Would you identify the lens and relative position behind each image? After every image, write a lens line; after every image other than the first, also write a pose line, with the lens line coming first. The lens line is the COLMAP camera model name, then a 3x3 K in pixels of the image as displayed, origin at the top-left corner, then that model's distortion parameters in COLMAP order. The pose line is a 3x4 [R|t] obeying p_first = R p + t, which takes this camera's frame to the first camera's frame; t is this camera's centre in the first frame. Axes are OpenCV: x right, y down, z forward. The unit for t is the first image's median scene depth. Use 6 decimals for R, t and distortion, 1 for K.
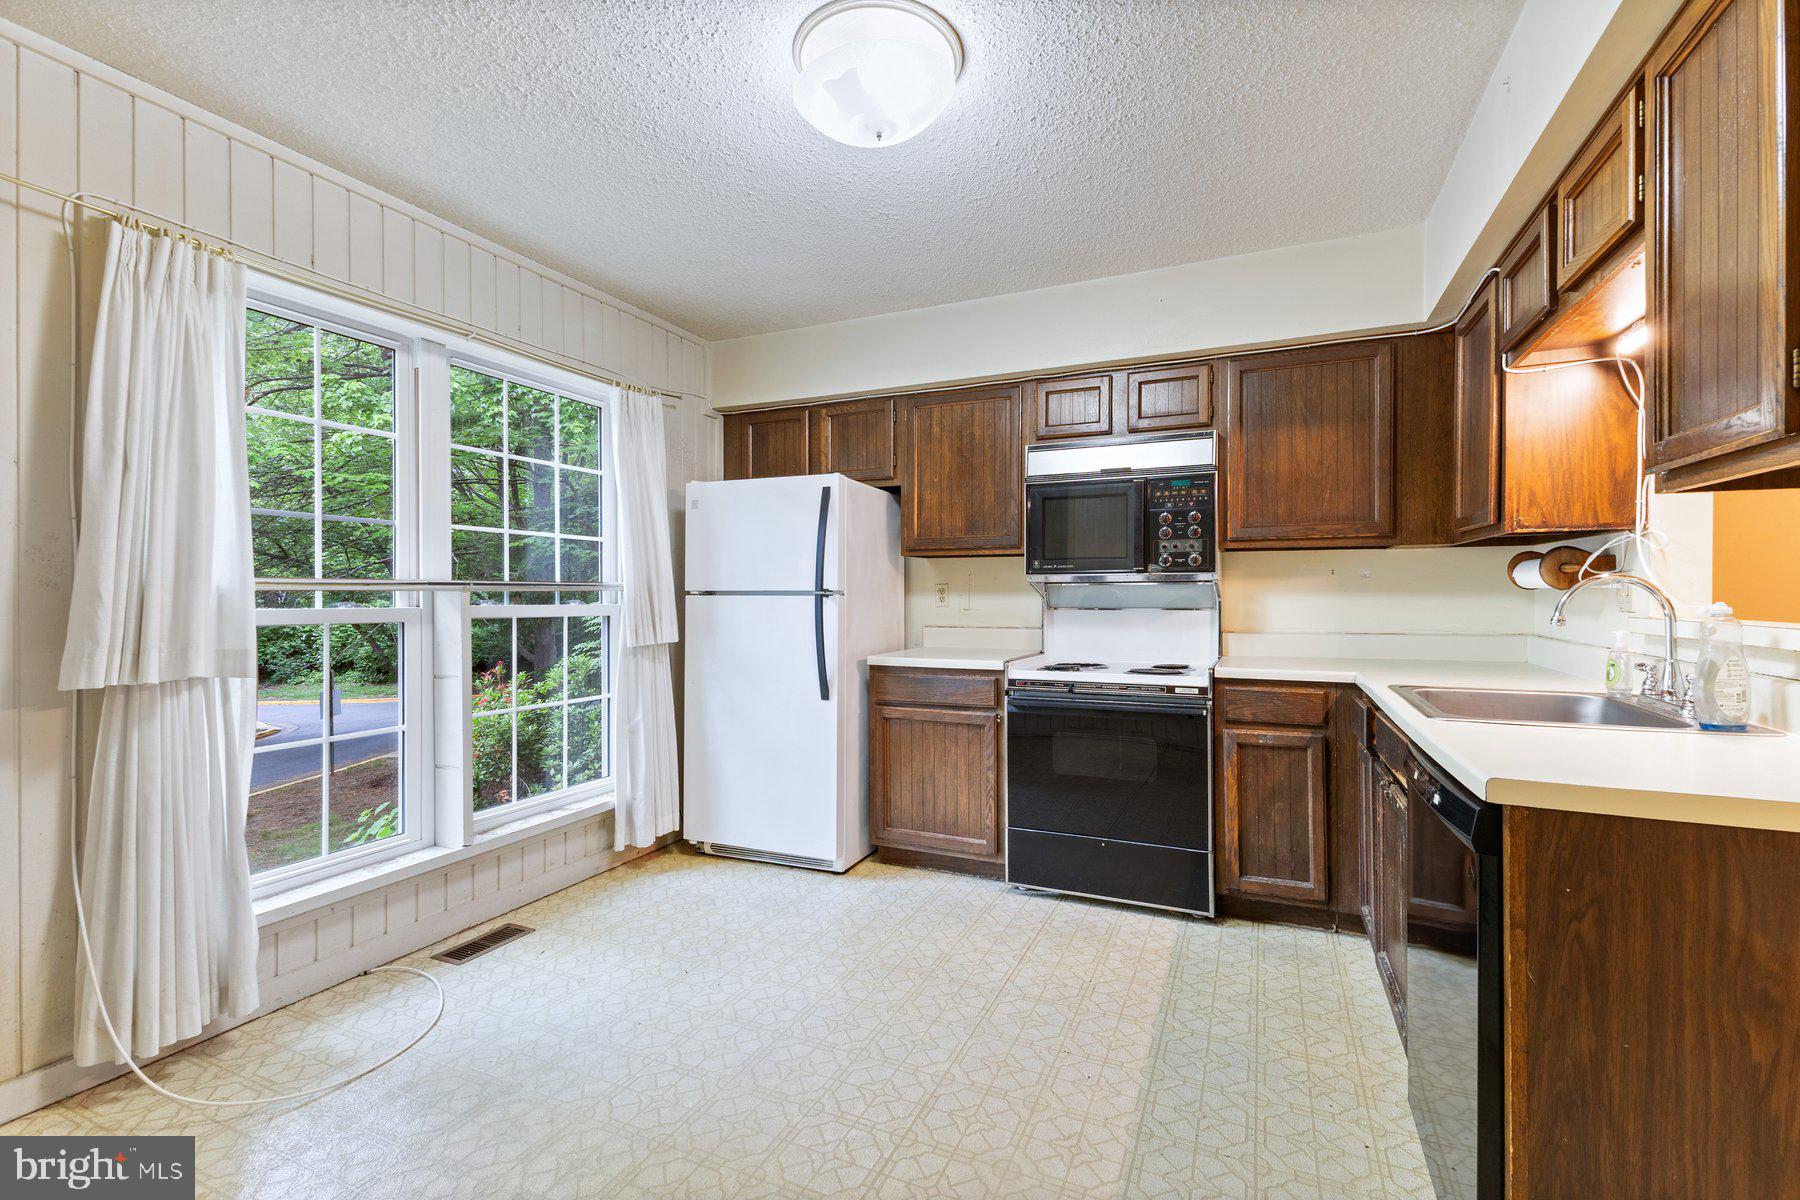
lens RADIAL K [[774.8, 0, 883.2], [0, 774.8, 589.8], [0, 0, 1]] dist [0.011867, -0.000310]
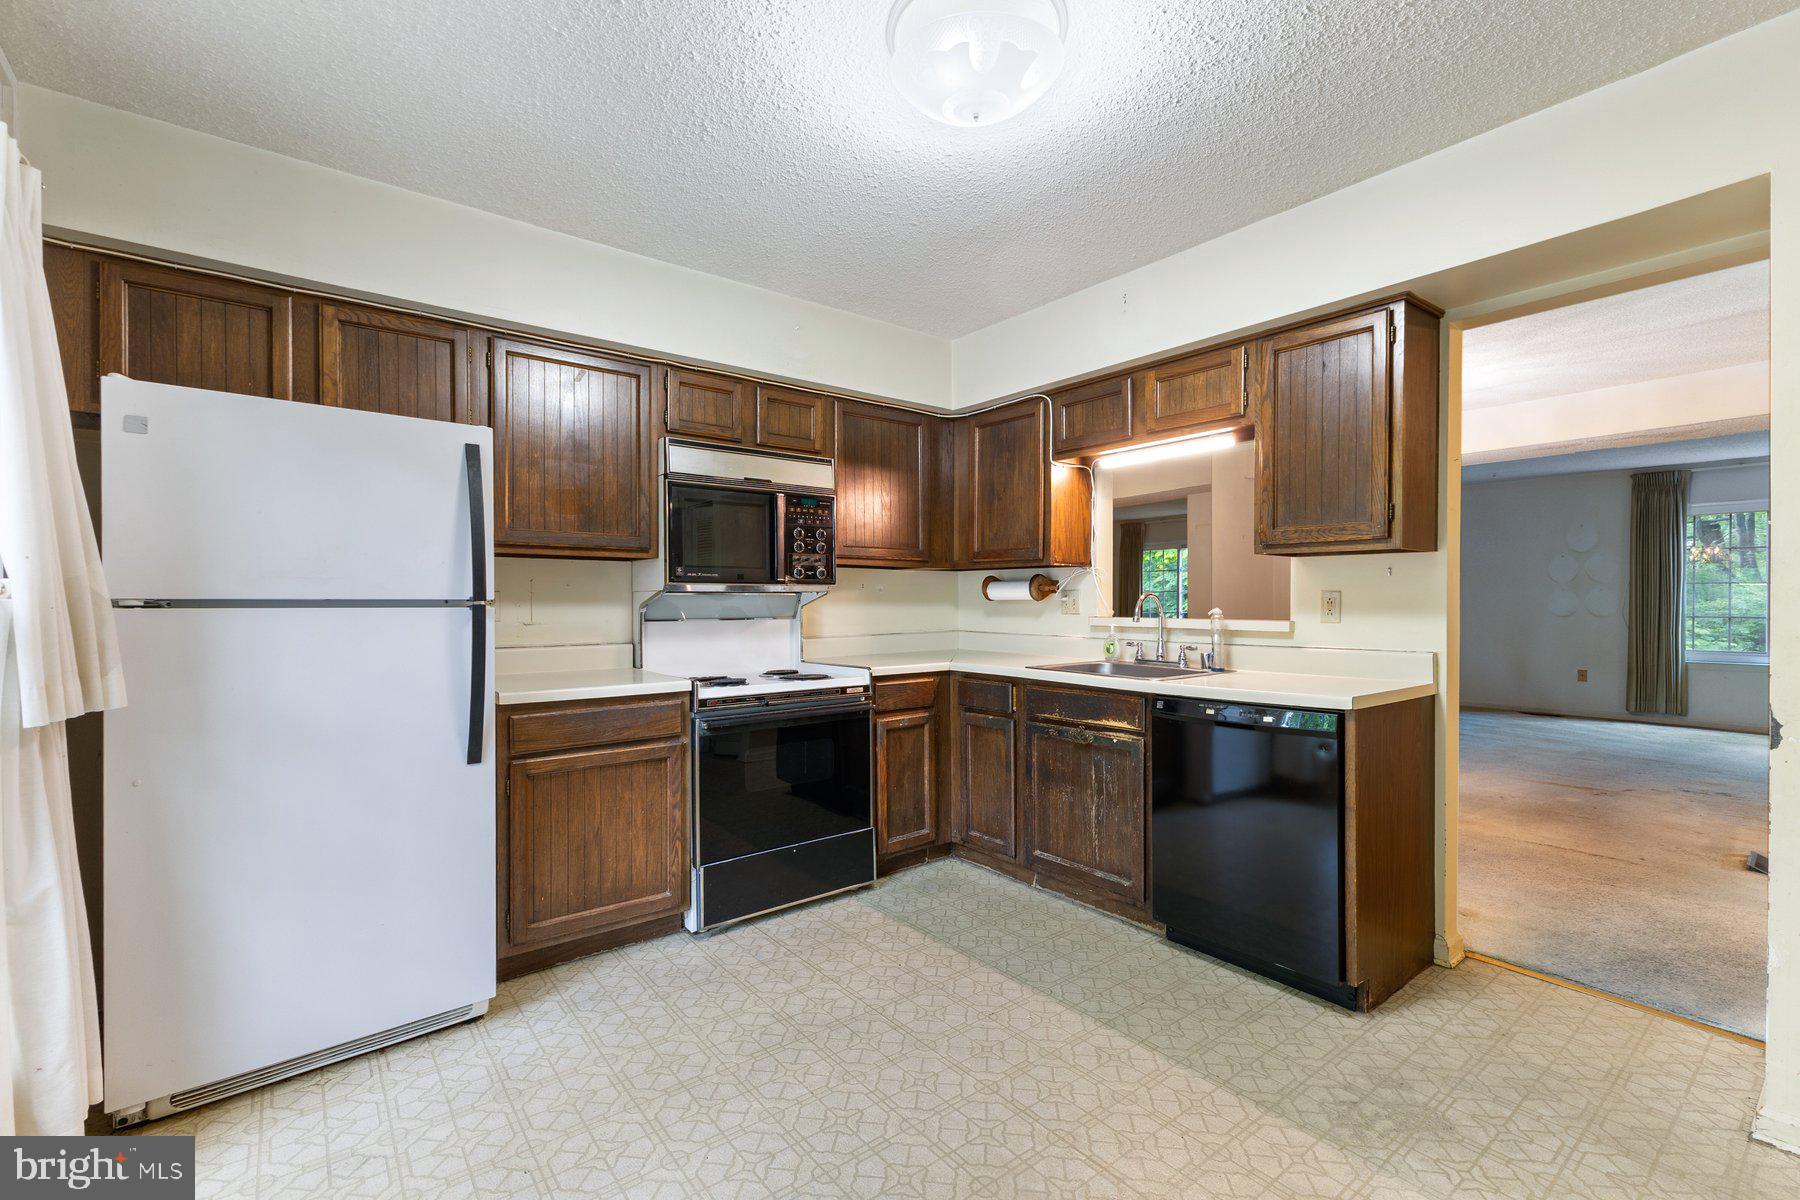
lens RADIAL K [[774.8, 0, 904.2], [0, 774.8, 599.1], [0, 0, 1]] dist [0.011867, -0.000310]
pose [[0.464477, 0.004065, 0.885576, -0.523333], [-0.003254, 0.999991, -0.002883, 0.001236], [-0.885579, -0.001542, 0.464486, 0.381884]]
